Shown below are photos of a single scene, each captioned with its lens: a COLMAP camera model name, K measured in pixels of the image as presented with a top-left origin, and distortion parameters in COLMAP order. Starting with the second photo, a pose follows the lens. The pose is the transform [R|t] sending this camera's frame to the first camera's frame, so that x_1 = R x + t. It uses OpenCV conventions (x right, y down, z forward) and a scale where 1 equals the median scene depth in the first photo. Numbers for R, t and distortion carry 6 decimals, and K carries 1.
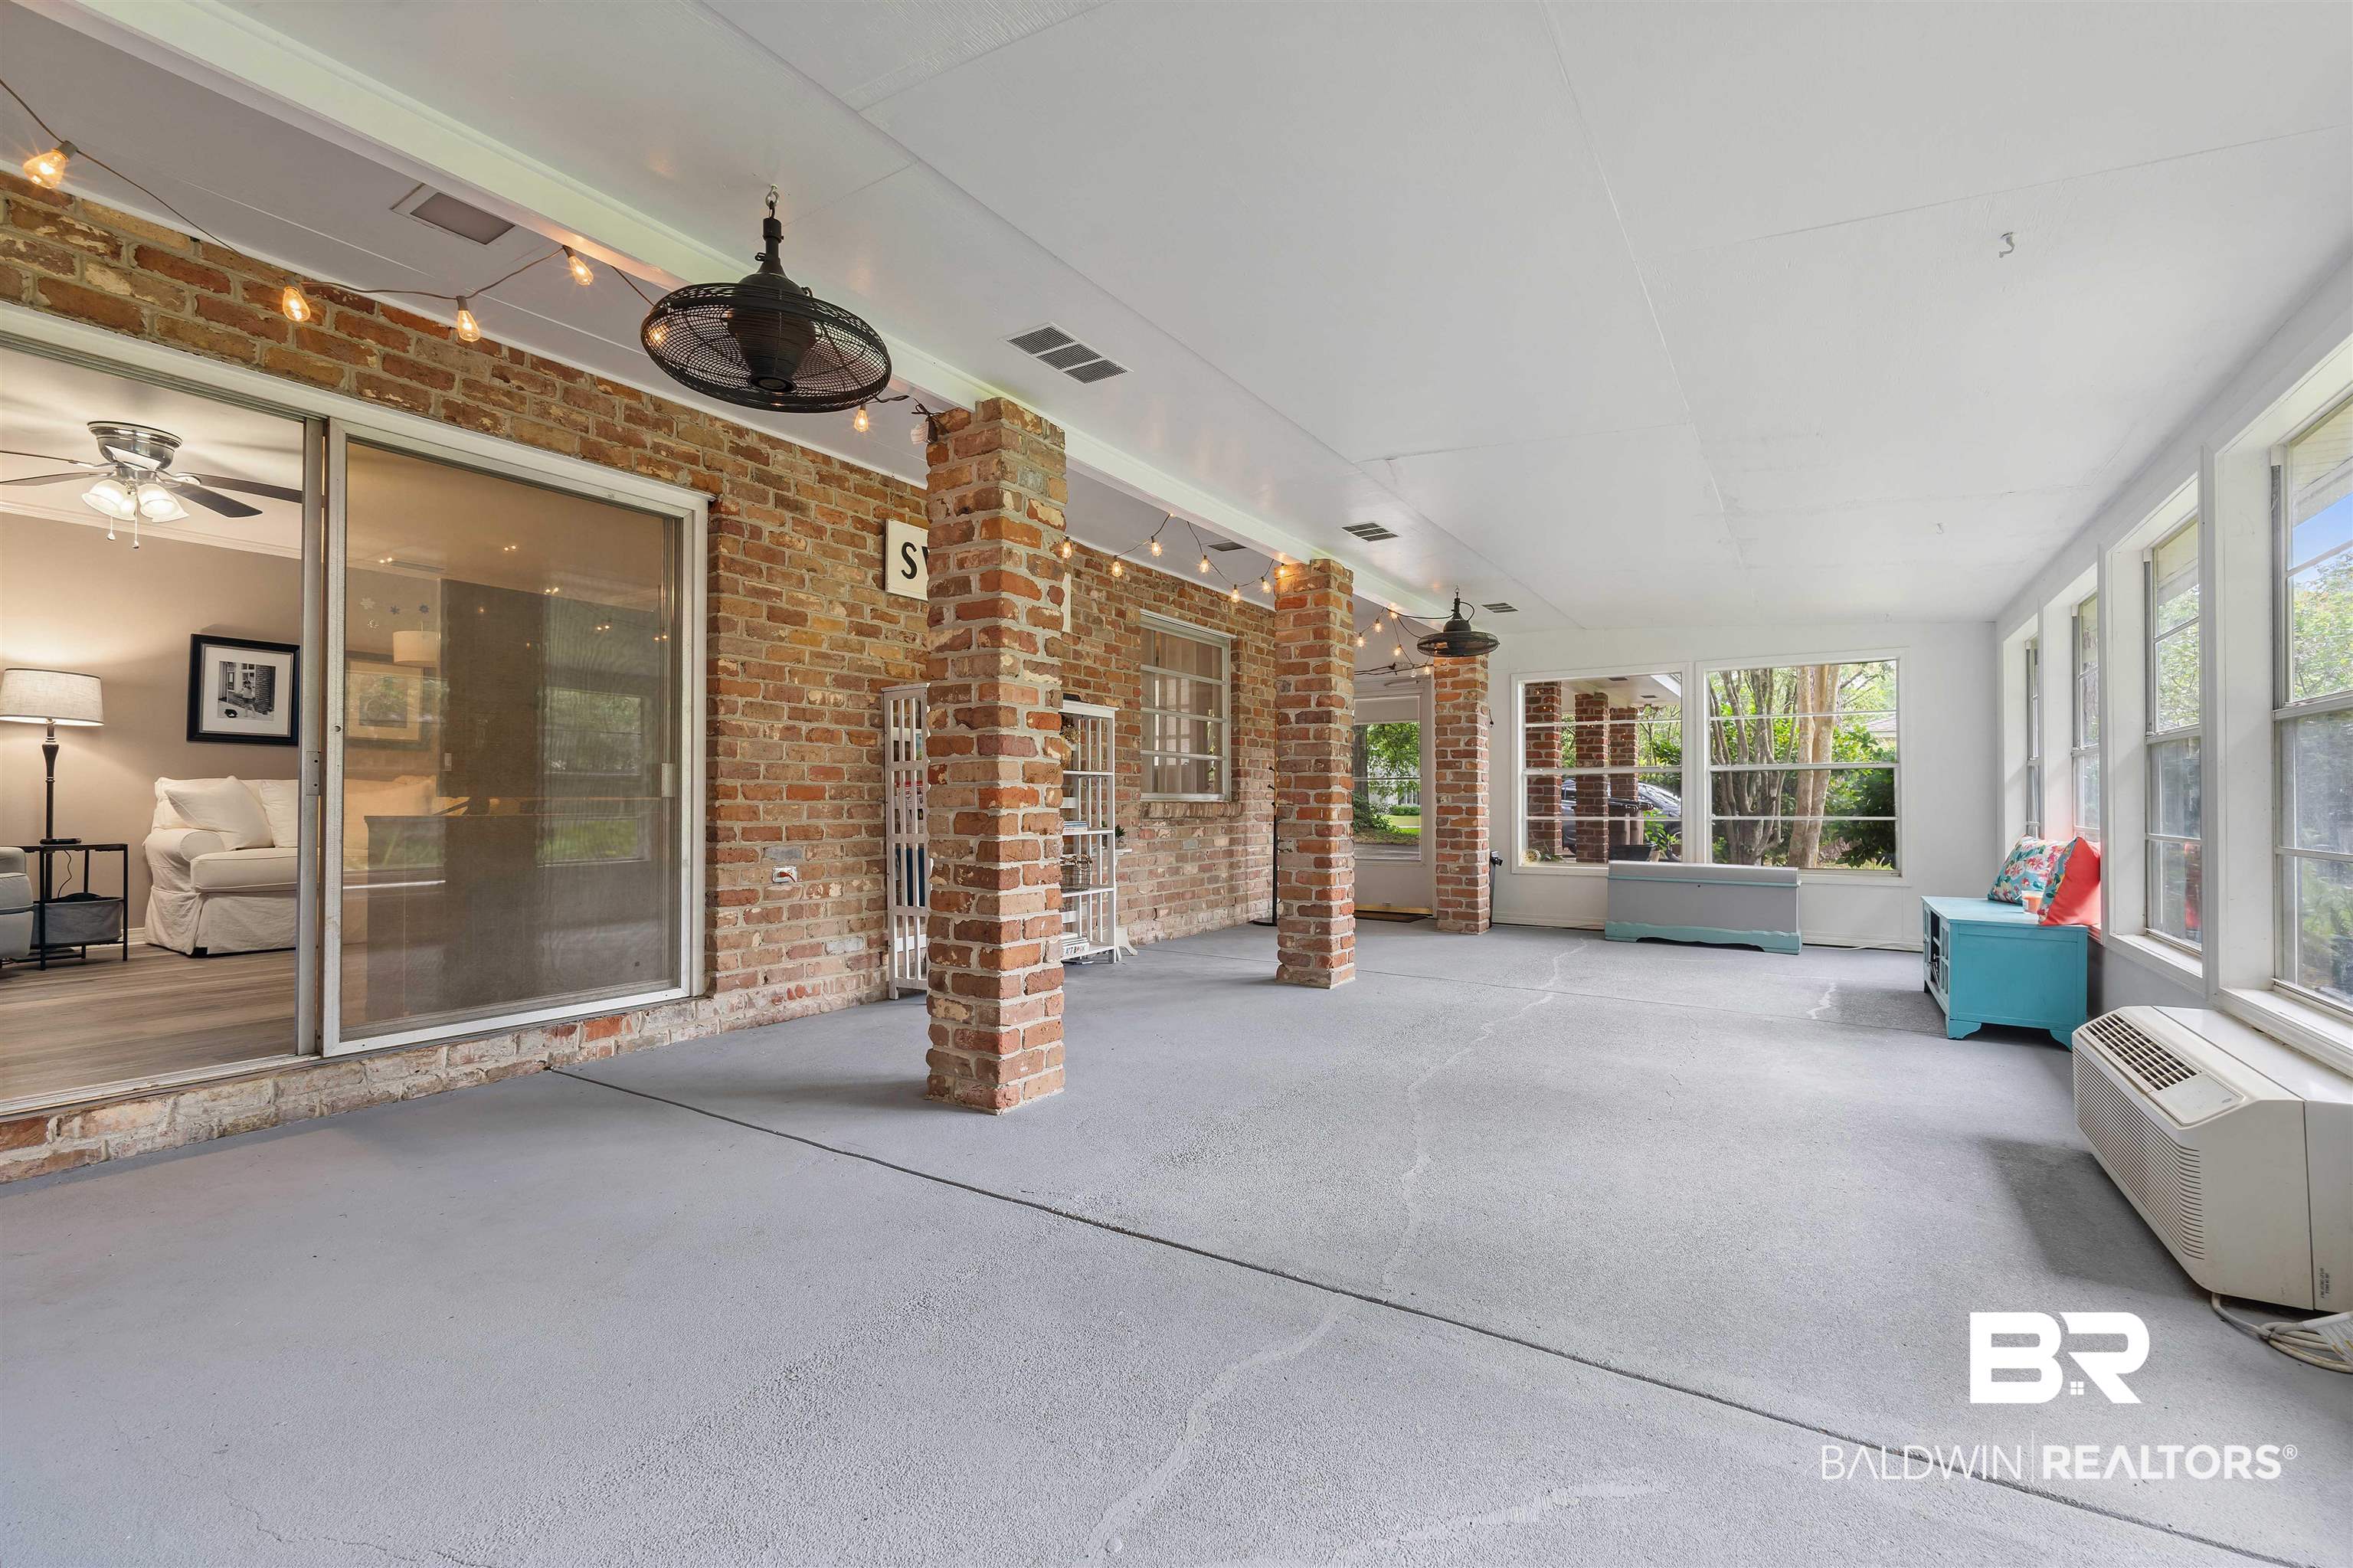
lens RADIAL K [[1037.4, 0, 1201.1], [0, 1037.4, 772.8], [0, 0, 1]] dist [-0.004582, 0.001015]
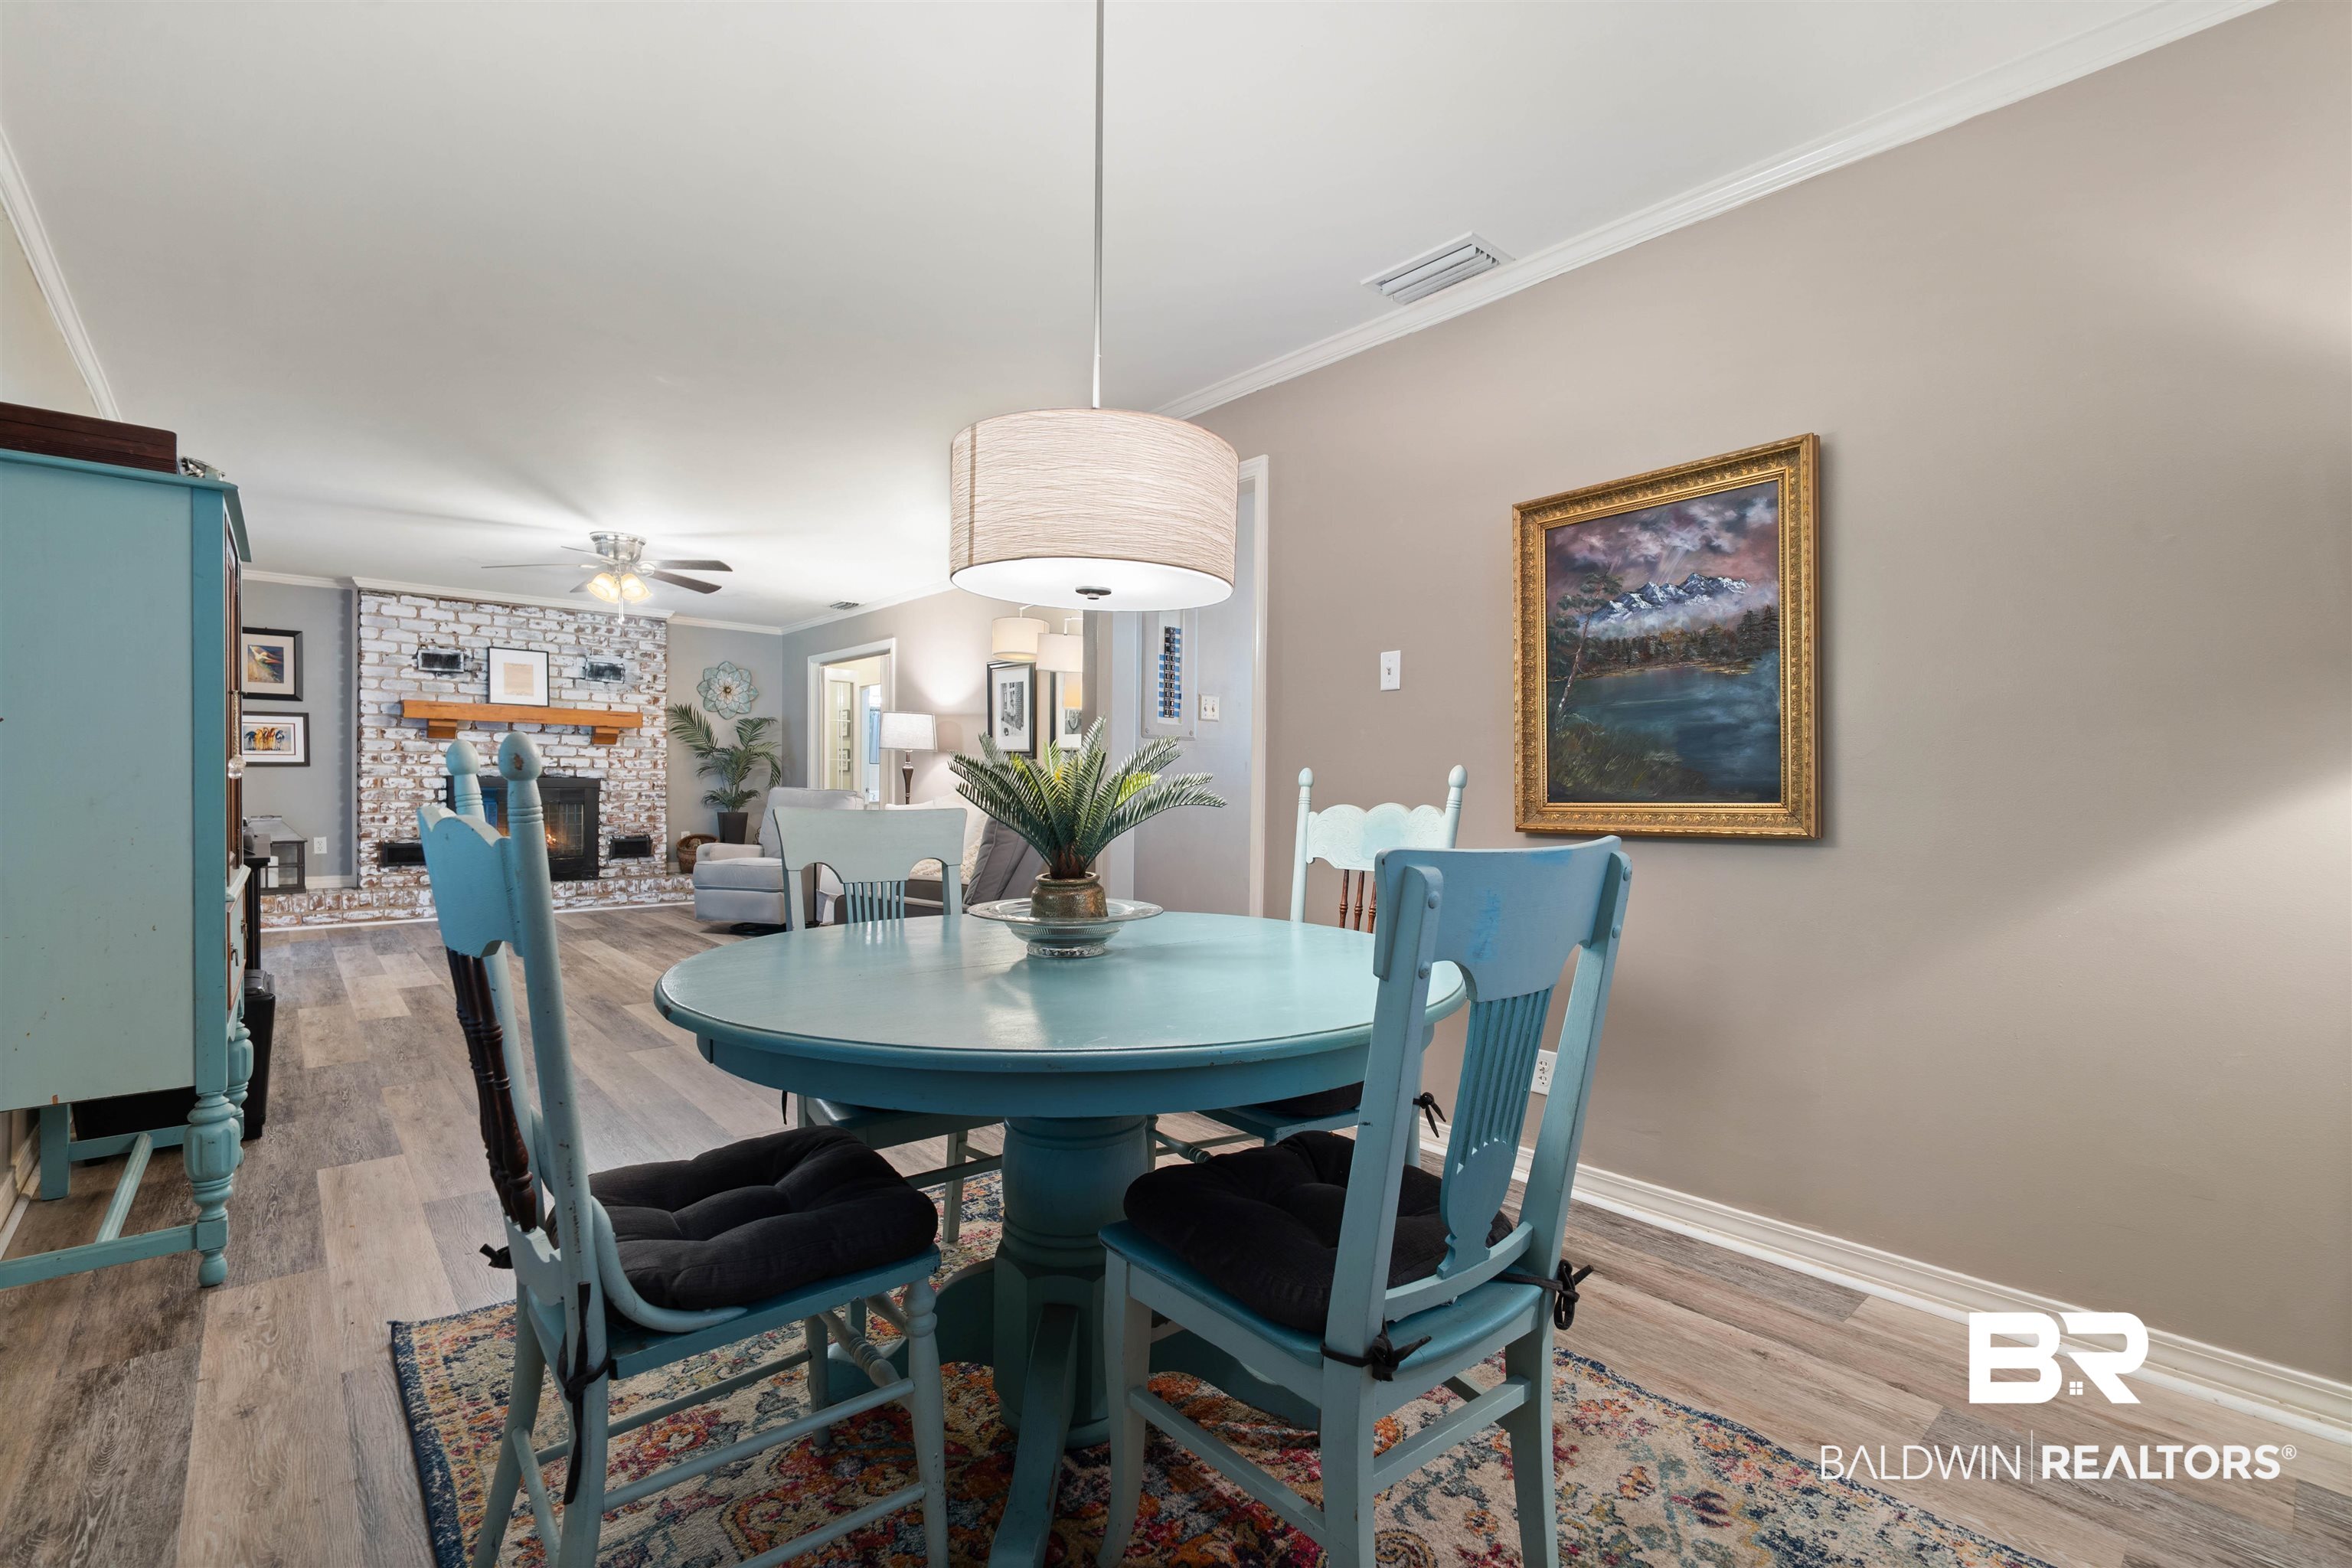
lens RADIAL K [[1036.9, 0, 1186.0], [0, 1036.9, 797.9], [0, 0, 1]] dist [-0.004582, 0.001015]
pose [[-0.301466, 0.008264, -0.953441, 0.017594], [0.017410, 0.999843, 0.003162, 0.010311], [0.953318, -0.015646, -0.301562, 1.532858]]
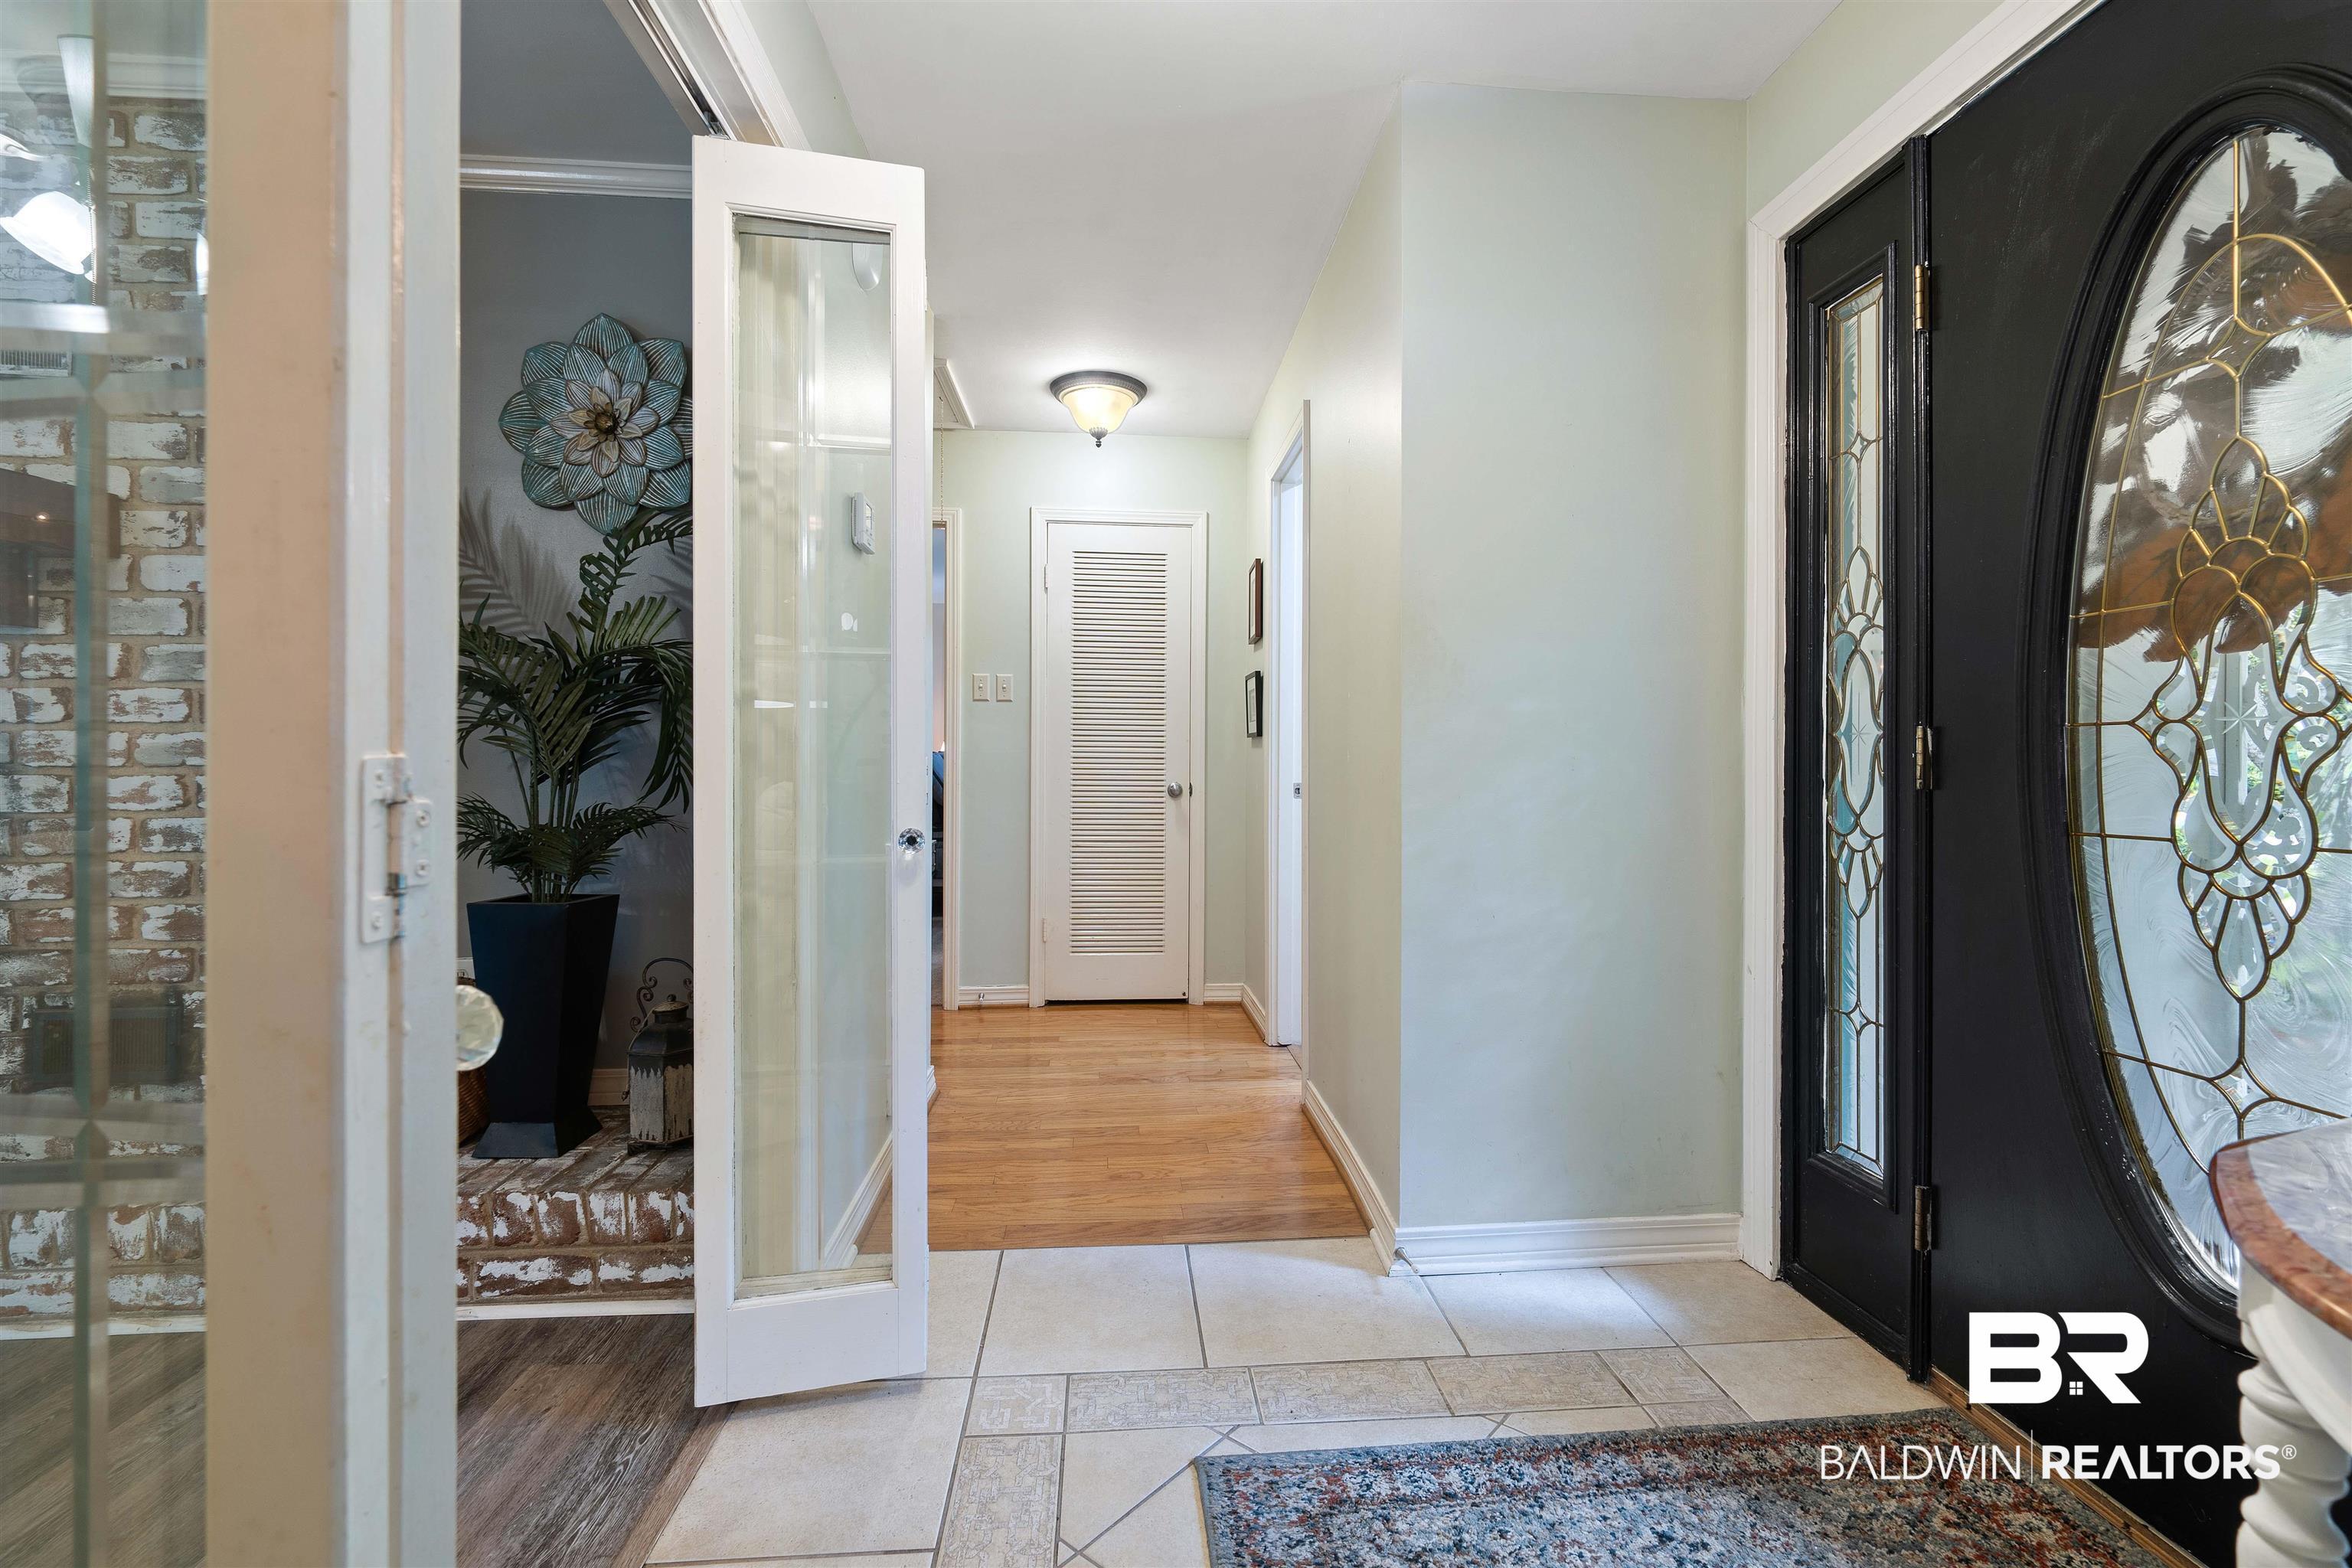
lens RADIAL K [[1036.9, 0, 1166.3], [0, 1036.9, 760.1], [0, 0, 1]] dist [-0.004582, 0.001015]
pose [[-0.816023, -0.000845, -0.578019, -1.161804], [0.010899, 0.999799, -0.016848, -0.015670], [0.577917, -0.020049, -0.815850, 0.890998]]
